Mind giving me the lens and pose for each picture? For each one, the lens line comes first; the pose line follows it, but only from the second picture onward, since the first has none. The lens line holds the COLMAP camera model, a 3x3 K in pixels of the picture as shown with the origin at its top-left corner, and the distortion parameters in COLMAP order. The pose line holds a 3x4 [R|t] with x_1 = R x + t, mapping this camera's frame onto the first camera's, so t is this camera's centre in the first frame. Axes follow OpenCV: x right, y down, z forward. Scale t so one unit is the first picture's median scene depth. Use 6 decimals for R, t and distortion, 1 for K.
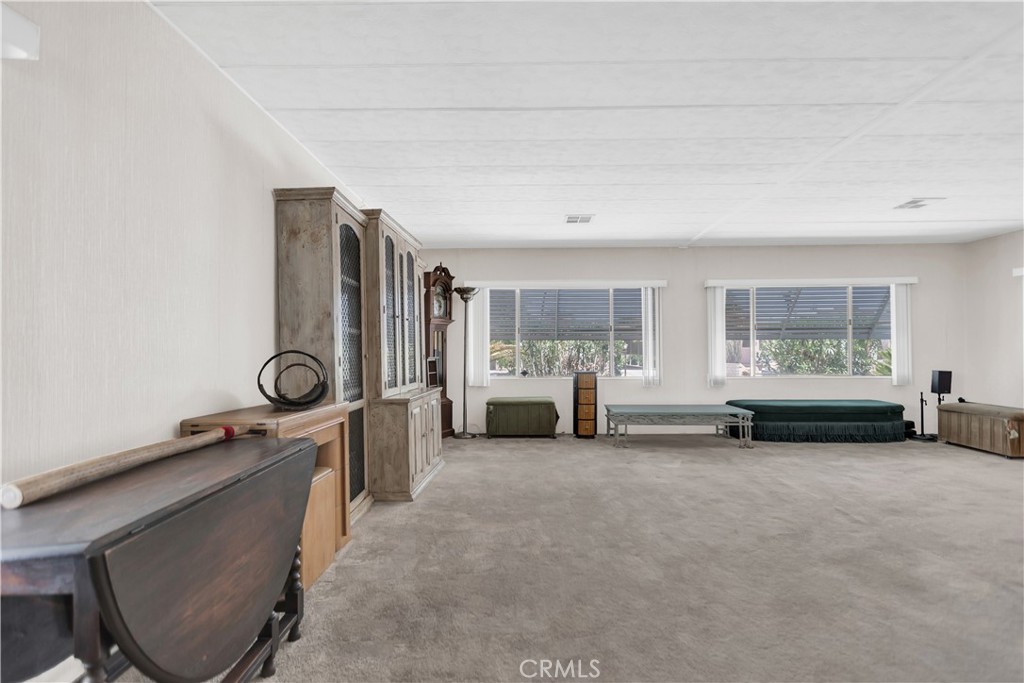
lens RADIAL K [[488.3, 0, 509.0], [0, 488.3, 348.0], [0, 0, 1]] dist [-0.001599, -0.000098]
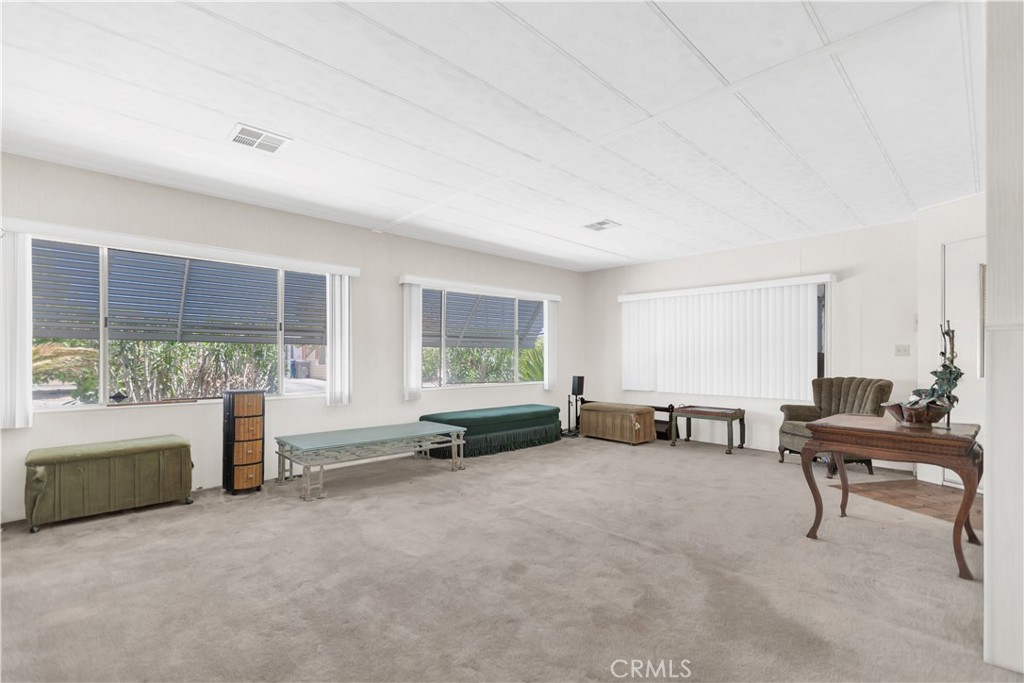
lens RADIAL K [[469.5, 0, 516.4], [0, 469.5, 358.2], [0, 0, 1]] dist [0.001787, 0.000287]
pose [[0.694471, 0.003322, 0.719513, -0.044961], [-0.007659, 0.999967, 0.002775, 0.000819], [-0.719480, -0.007439, 0.694473, 0.310929]]
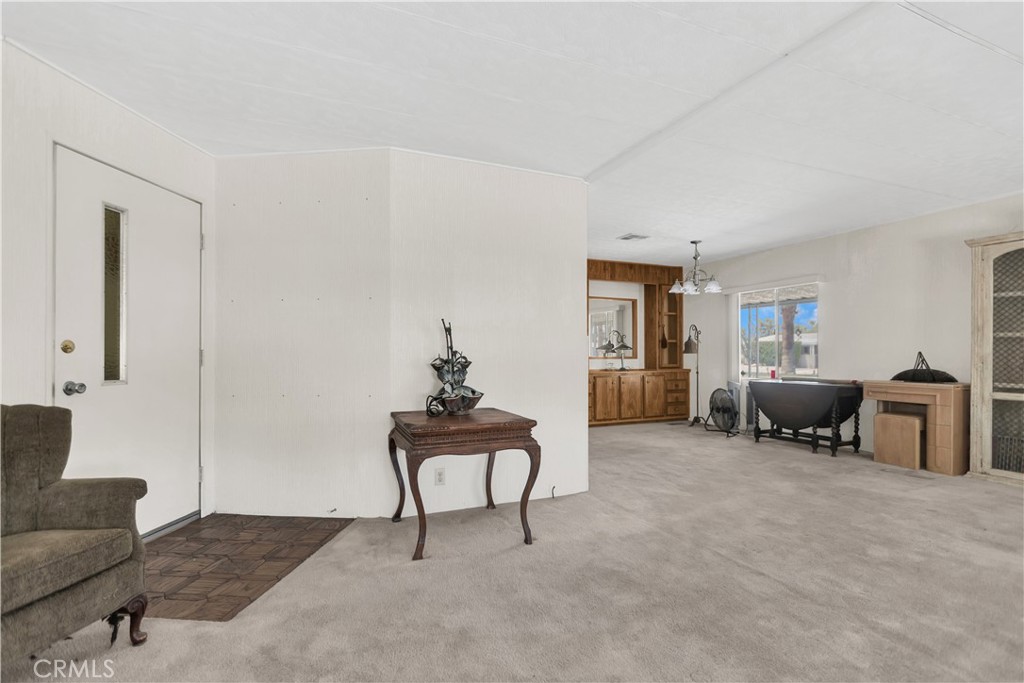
lens RADIAL K [[488.3, 0, 509.0], [0, 488.3, 348.0], [0, 0, 1]] dist [-0.001599, -0.000098]
pose [[-0.908556, -0.000831, -0.417762, 0.757536], [0.003112, 0.999957, -0.008758, -0.001345], [0.417751, -0.009257, -0.908514, 0.871007]]
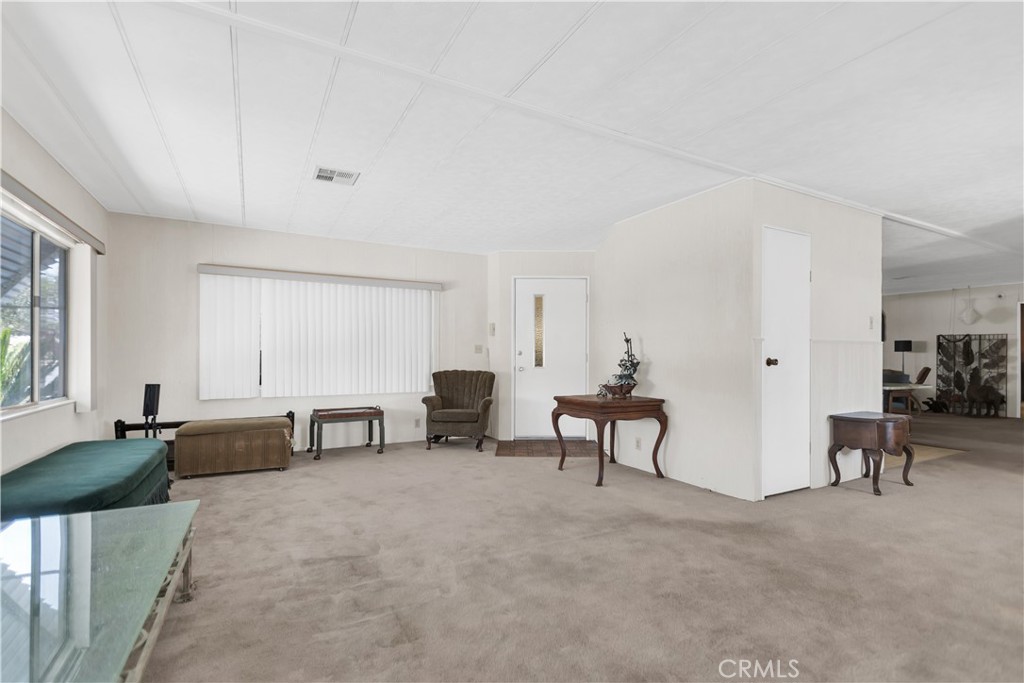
lens RADIAL K [[469.5, 0, 516.4], [0, 469.5, 358.2], [0, 0, 1]] dist [0.001787, 0.000287]
pose [[-0.507101, -0.004326, 0.861876, 0.004404], [-0.006405, 0.999979, 0.001250, 0.003529], [-0.861863, -0.004886, -0.507118, 0.884738]]
